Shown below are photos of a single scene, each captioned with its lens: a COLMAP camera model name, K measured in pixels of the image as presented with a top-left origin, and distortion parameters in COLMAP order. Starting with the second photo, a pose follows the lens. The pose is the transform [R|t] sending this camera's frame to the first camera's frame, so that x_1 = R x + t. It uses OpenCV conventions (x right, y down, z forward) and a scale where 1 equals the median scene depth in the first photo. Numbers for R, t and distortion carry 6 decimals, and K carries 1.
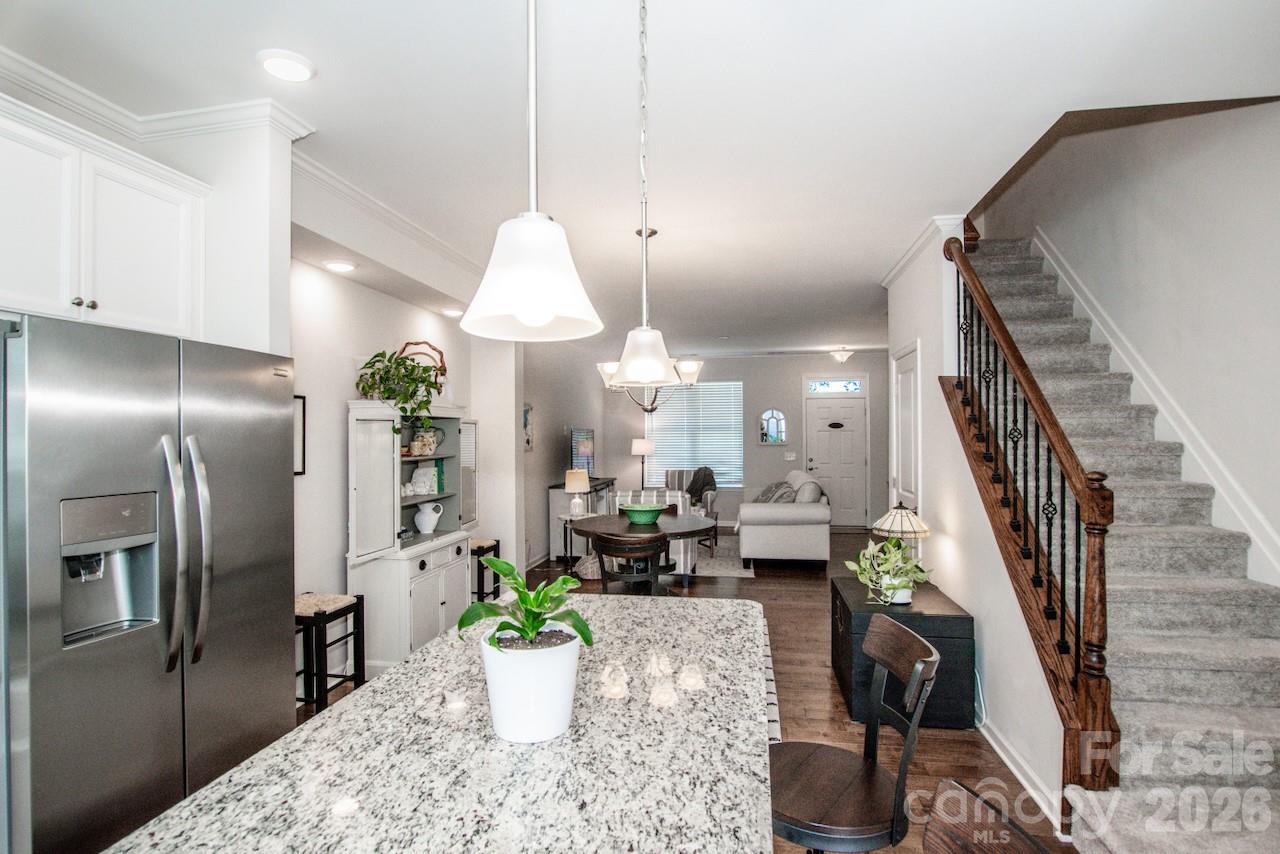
lens RADIAL K [[660.5, 0, 649.0], [0, 660.5, 427.9], [0, 0, 1]] dist [-0.001528, -0.000429]
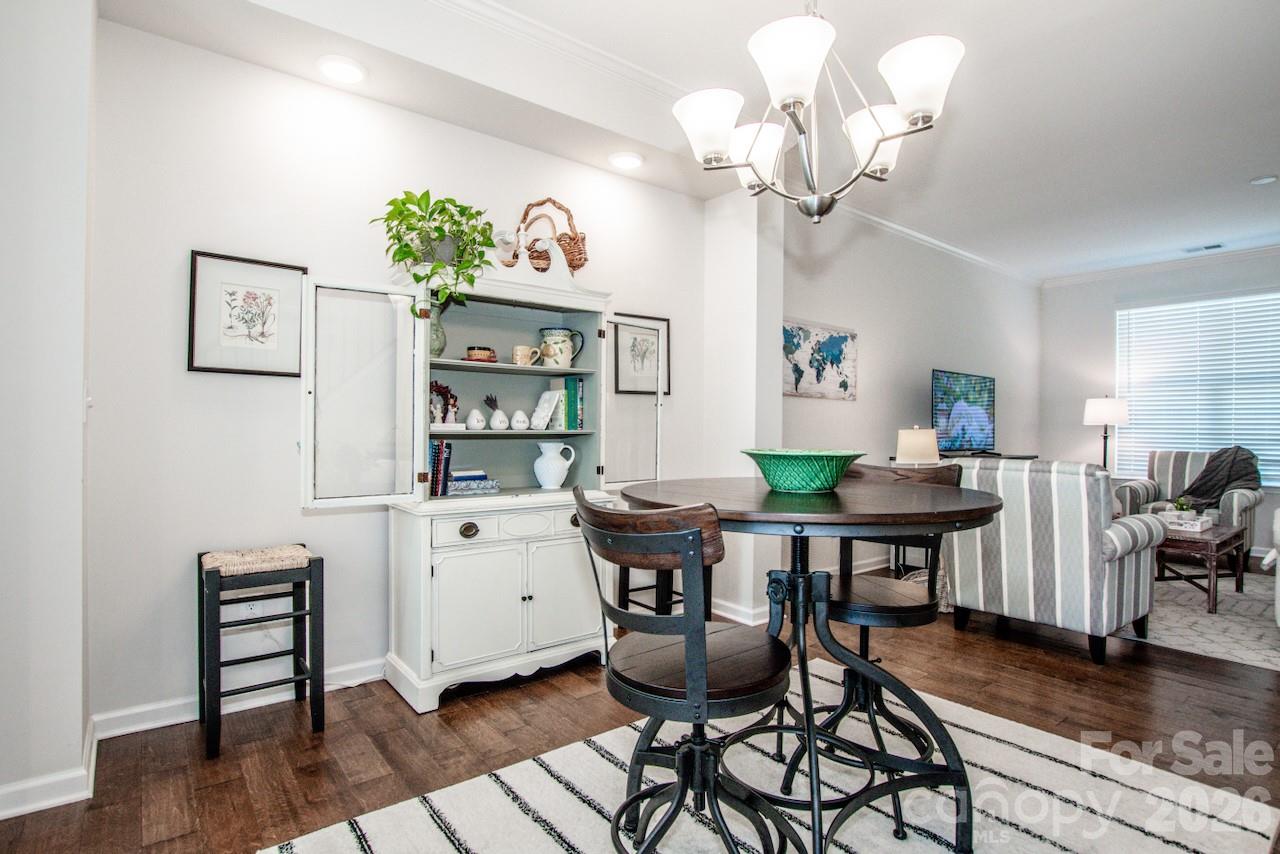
lens RADIAL K [[662.7, 0, 640.0], [0, 662.7, 427.0], [0, 0, 1]] dist [-0.016558, 0.000000]
pose [[0.743346, 0.015571, -0.668726, 0.190128], [-0.010387, 0.999877, 0.011735, 0.098094], [0.668826, -0.001777, 0.743416, 0.624927]]
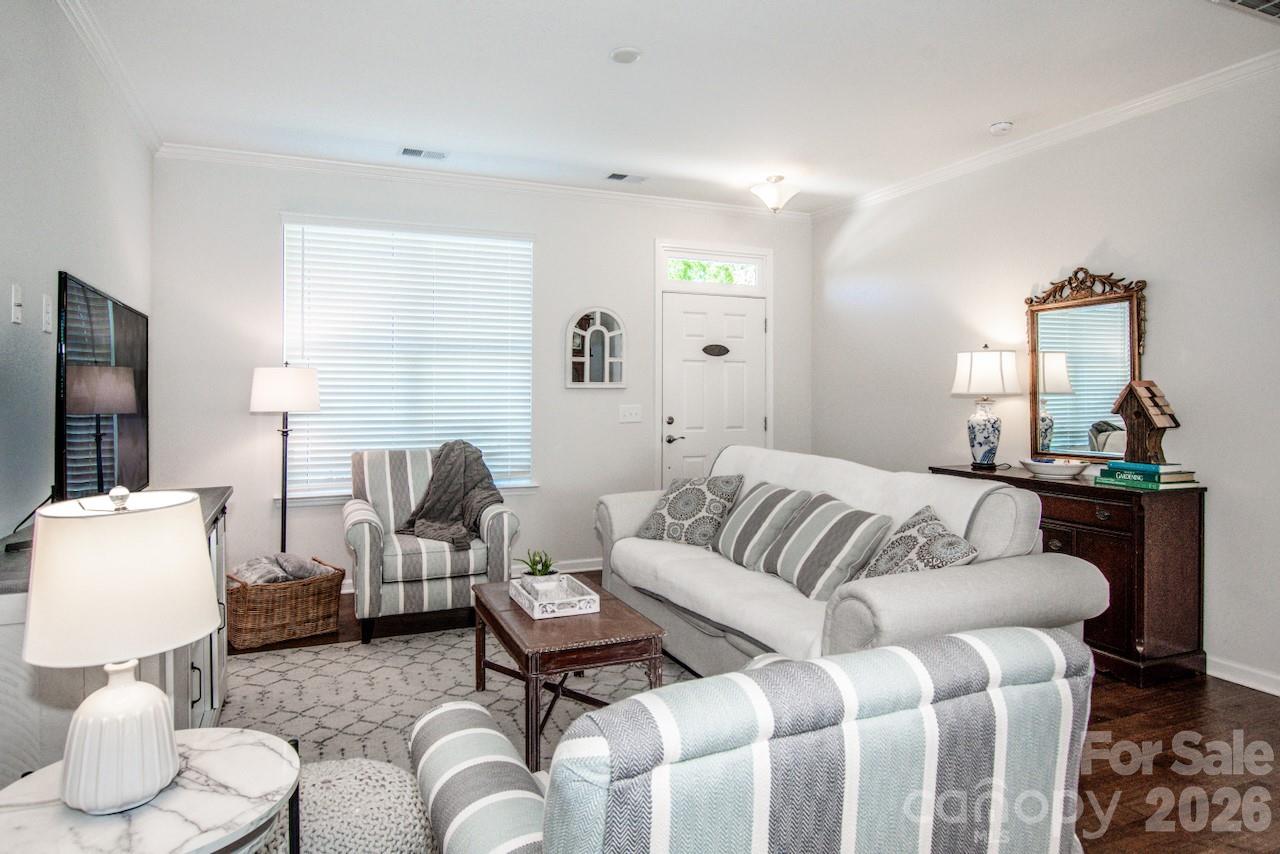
lens RADIAL K [[758.4, 0, 622.1], [0, 758.4, 390.7], [0, 0, 1]] dist [-0.003482, 0.001029]
pose [[0.847550, 0.008659, 0.530644, -0.180953], [-0.012537, 0.999915, 0.003707, 0.061662], [-0.530567, -0.009795, 0.847587, 1.347586]]
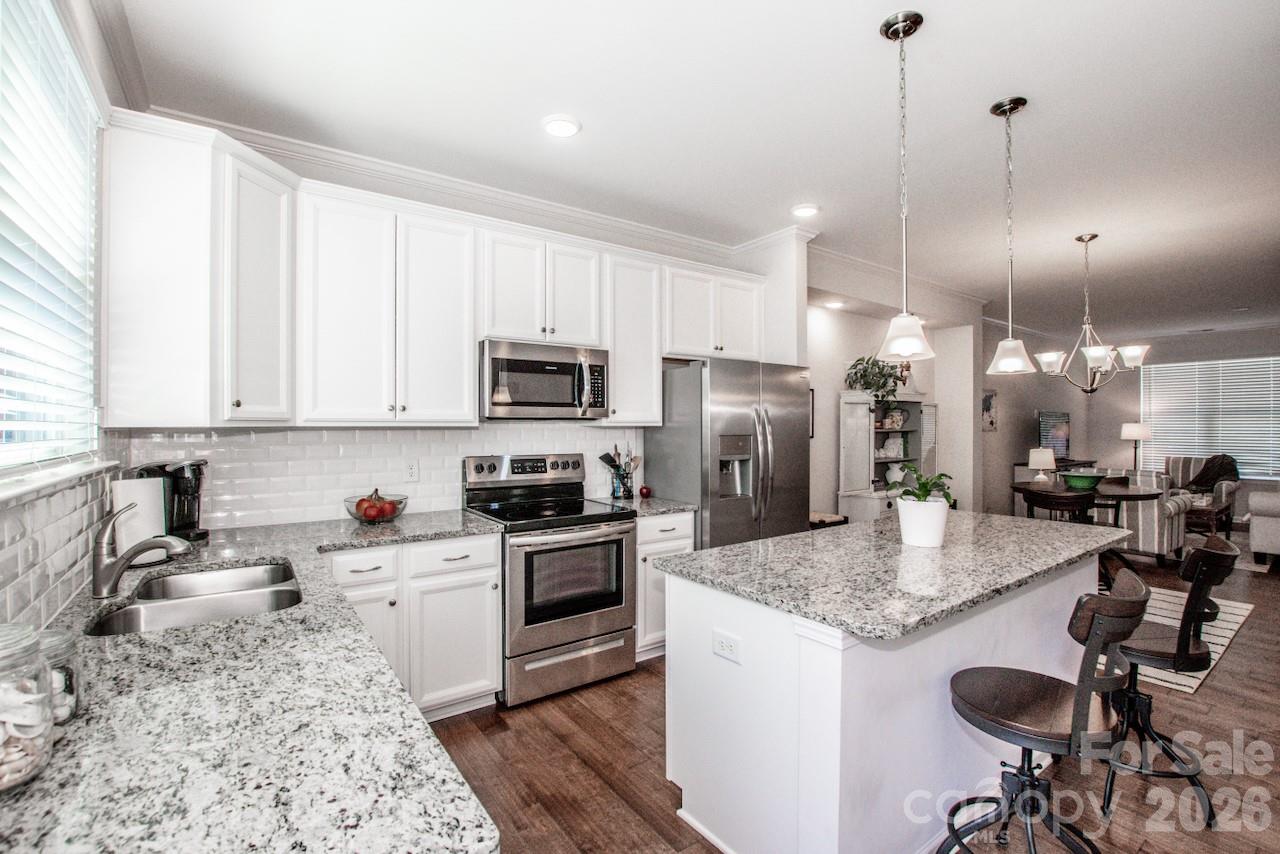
lens RADIAL K [[569.3, 0, 604.5], [0, 569.3, 429.4], [0, 0, 1]] dist [-0.042156, 0.001197]
pose [[0.677963, 0.013297, -0.734975, 0.126328], [0.003264, 0.999772, 0.021098, 0.016368], [0.735088, -0.016703, 0.677766, -0.265093]]
